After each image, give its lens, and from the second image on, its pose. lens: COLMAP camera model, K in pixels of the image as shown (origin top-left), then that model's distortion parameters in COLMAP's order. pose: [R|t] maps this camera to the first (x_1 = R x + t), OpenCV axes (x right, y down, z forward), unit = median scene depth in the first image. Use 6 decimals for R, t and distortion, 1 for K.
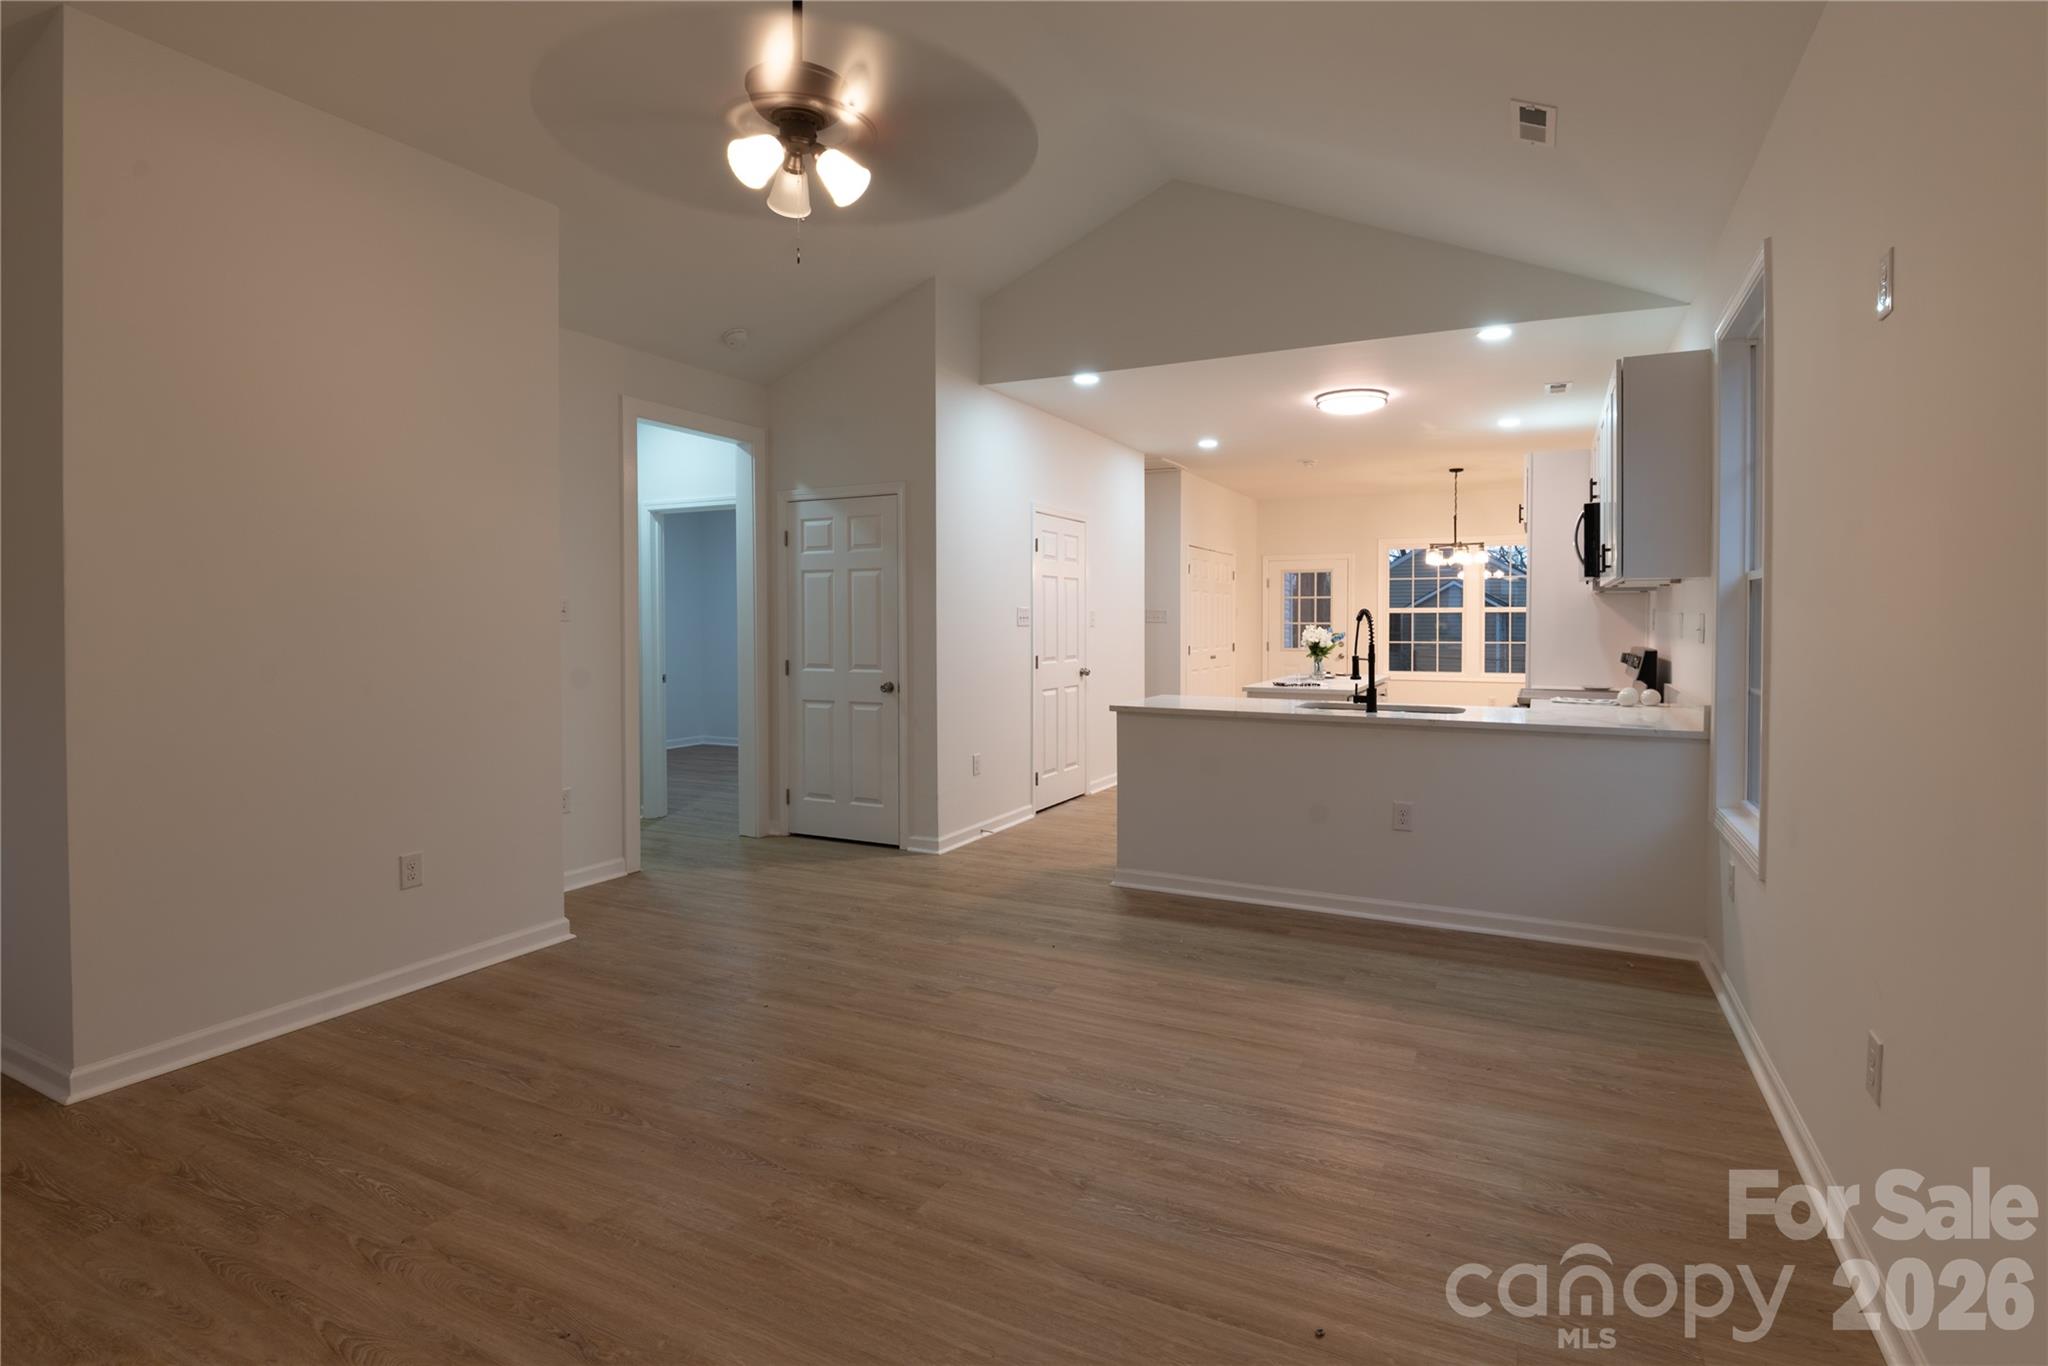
lens RADIAL K [[991.9, 0, 1027.4], [0, 991.9, 627.3], [0, 0, 1]] dist [-0.005755, -0.001917]
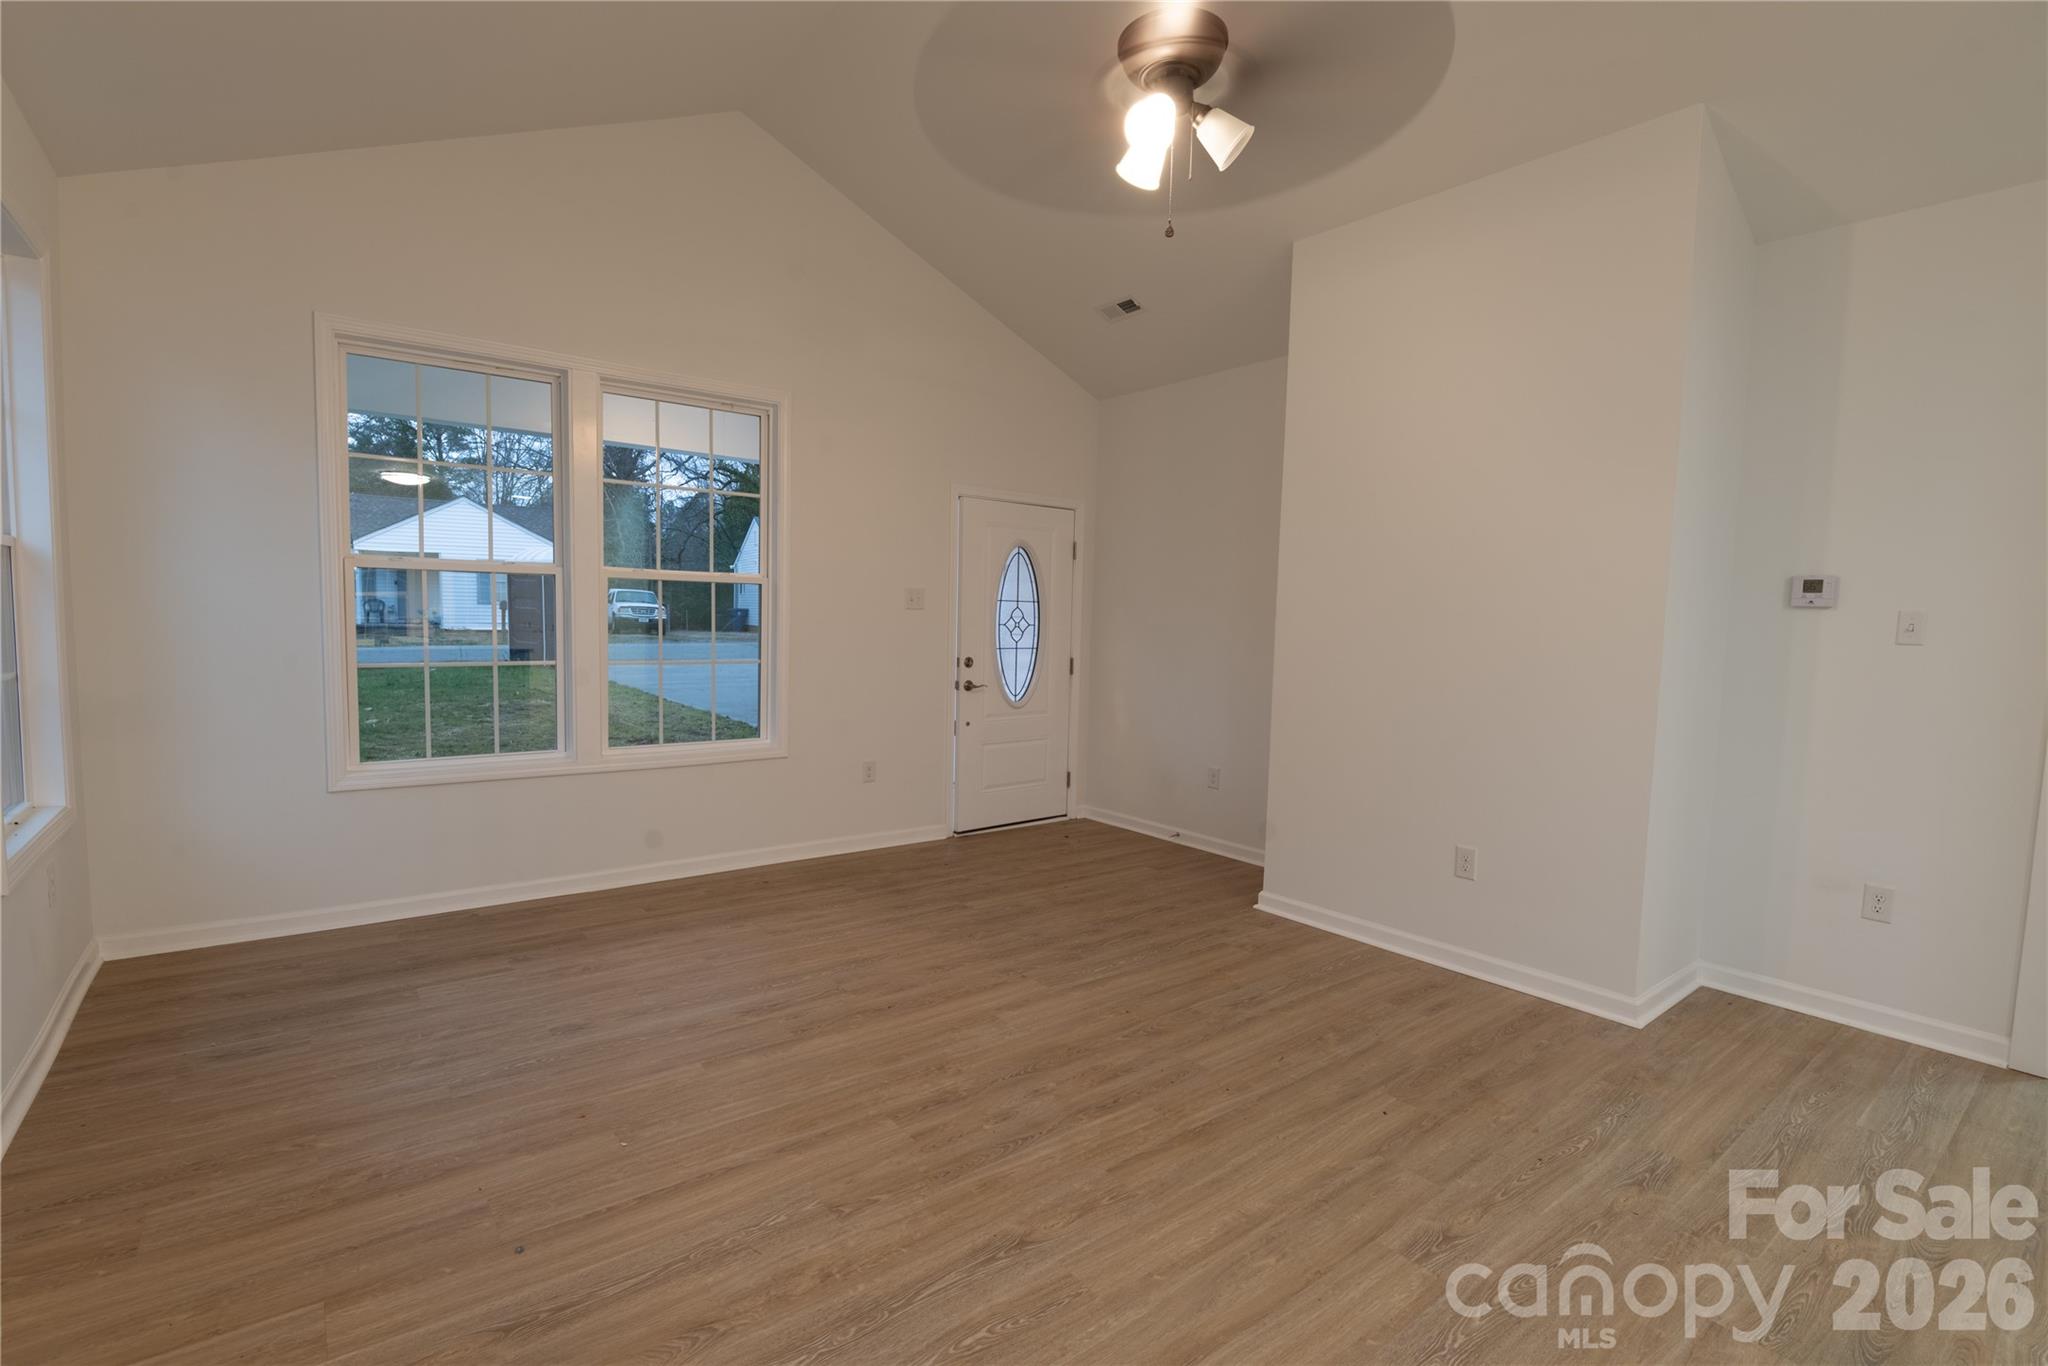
lens RADIAL K [[955.4, 0, 1024.0], [0, 955.4, 683.0], [0, 0, 1]] dist [-0.000600, -0.000160]
pose [[-0.422168, 0.052790, -0.904979, 0.531747], [-0.031193, 0.996866, 0.072701, -0.009795], [0.905981, 0.058921, -0.419199, 1.028838]]
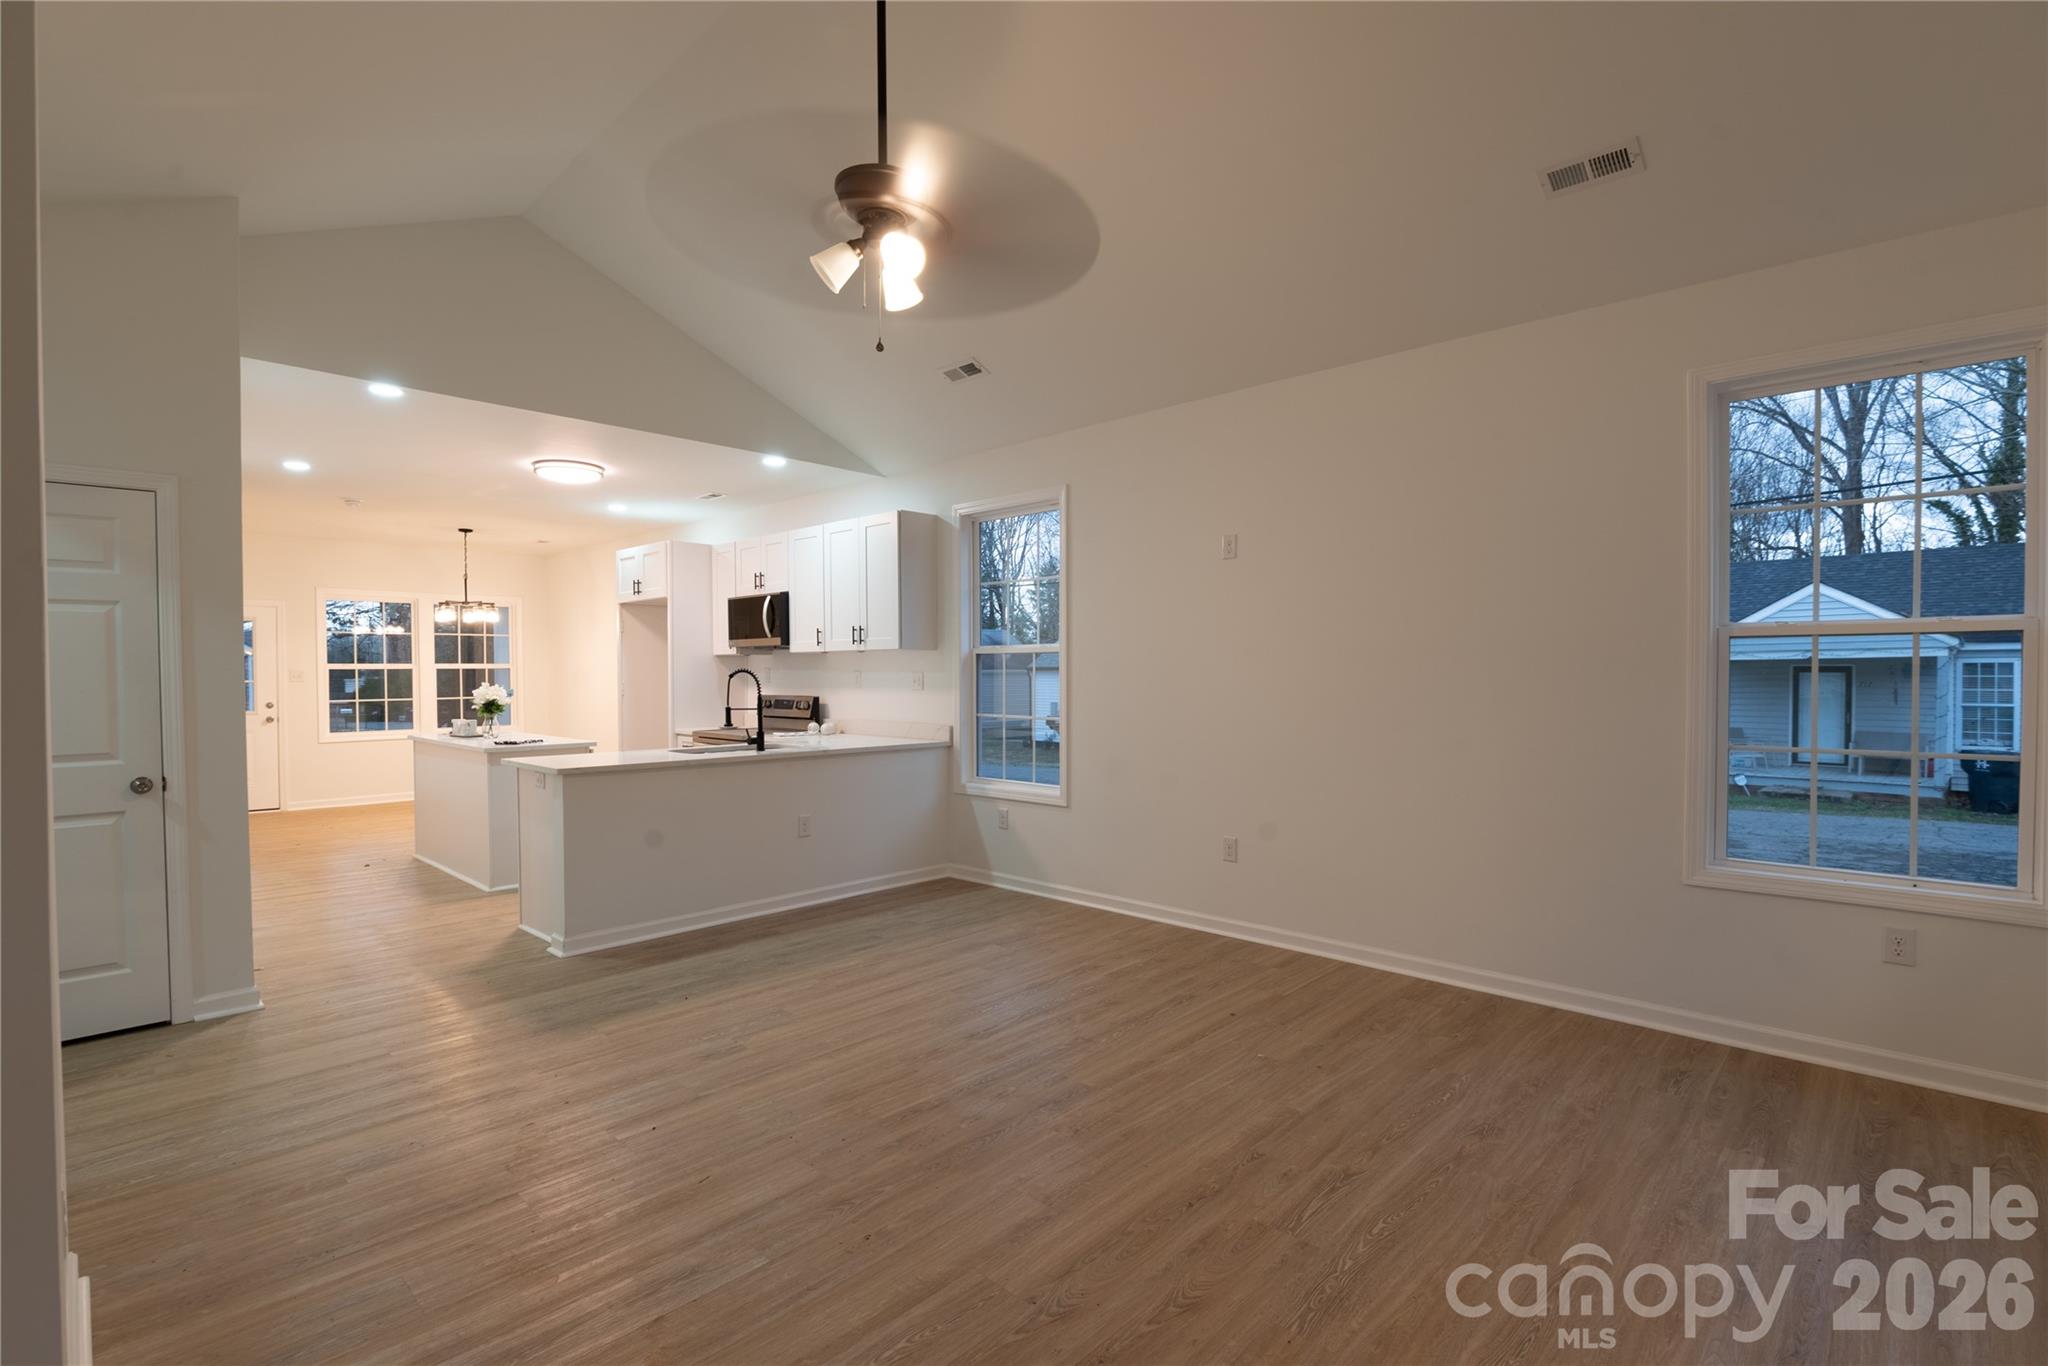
lens RADIAL K [[955.4, 0, 1024.0], [0, 955.4, 683.0], [0, 0, 1]] dist [-0.000600, -0.000160]
pose [[0.289972, -0.011770, 0.956963, -0.954727], [0.010334, 0.999905, 0.009166, -0.010486], [-0.956979, 0.007232, 0.290066, 0.442528]]
